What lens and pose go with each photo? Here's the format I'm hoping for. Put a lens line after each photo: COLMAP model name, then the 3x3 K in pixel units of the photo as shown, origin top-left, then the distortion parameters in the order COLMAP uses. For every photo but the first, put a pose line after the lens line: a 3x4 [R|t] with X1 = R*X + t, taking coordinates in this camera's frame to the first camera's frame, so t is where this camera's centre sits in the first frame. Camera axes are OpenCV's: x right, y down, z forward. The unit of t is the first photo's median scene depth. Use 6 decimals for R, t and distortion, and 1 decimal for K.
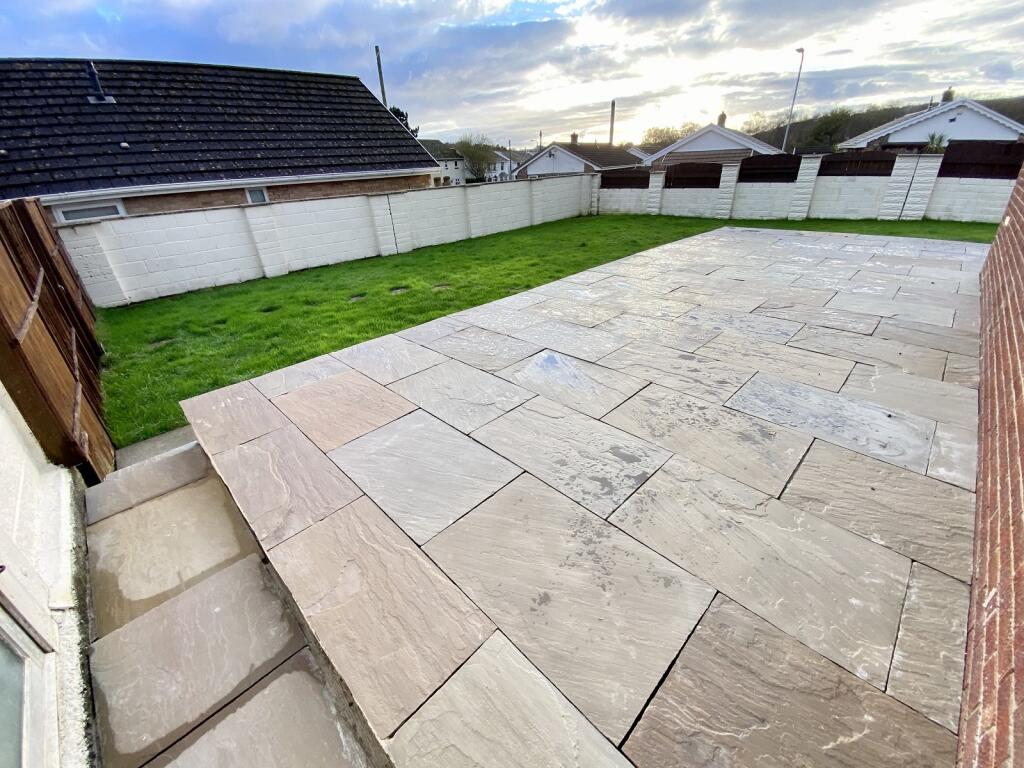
lens RADIAL K [[422.9, 0, 512.0], [0, 422.9, 384.0], [0, 0, 1]] dist [-0.000034, 0.000004]
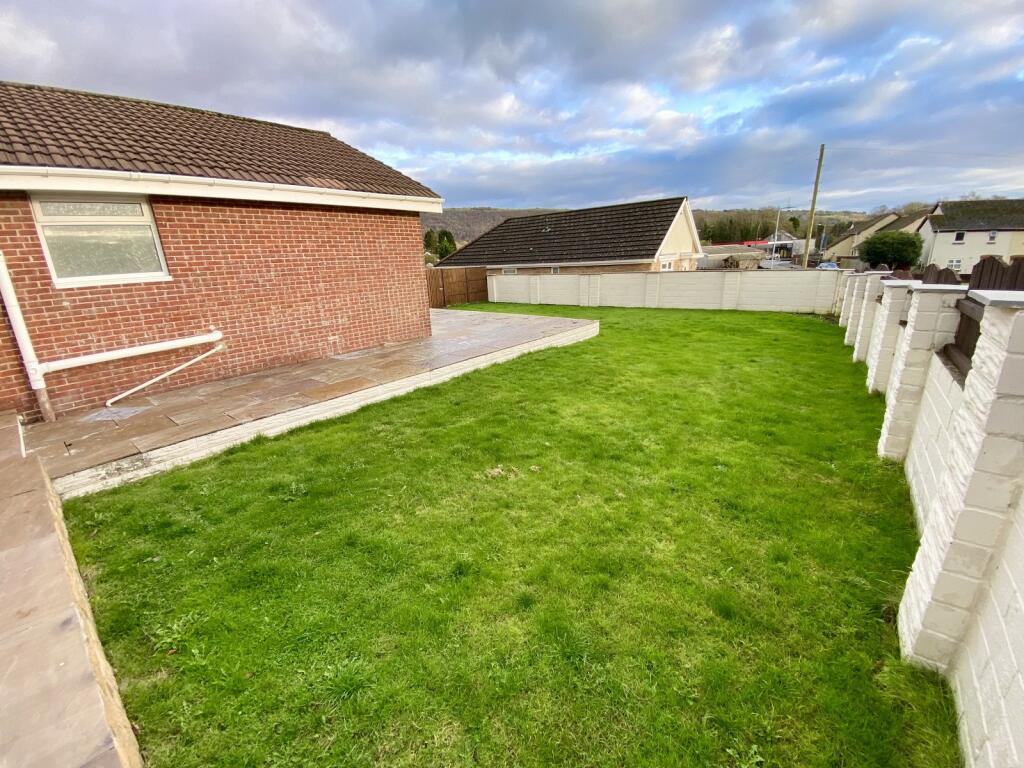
lens RADIAL K [[422.9, 0, 512.0], [0, 422.9, 384.0], [0, 0, 1]] dist [-0.000034, 0.000004]
pose [[0.102687, 0.320494, -0.941668, 1.521988], [-0.429900, 0.867995, 0.248539, -0.354412], [0.897018, 0.379301, 0.226912, 0.484382]]
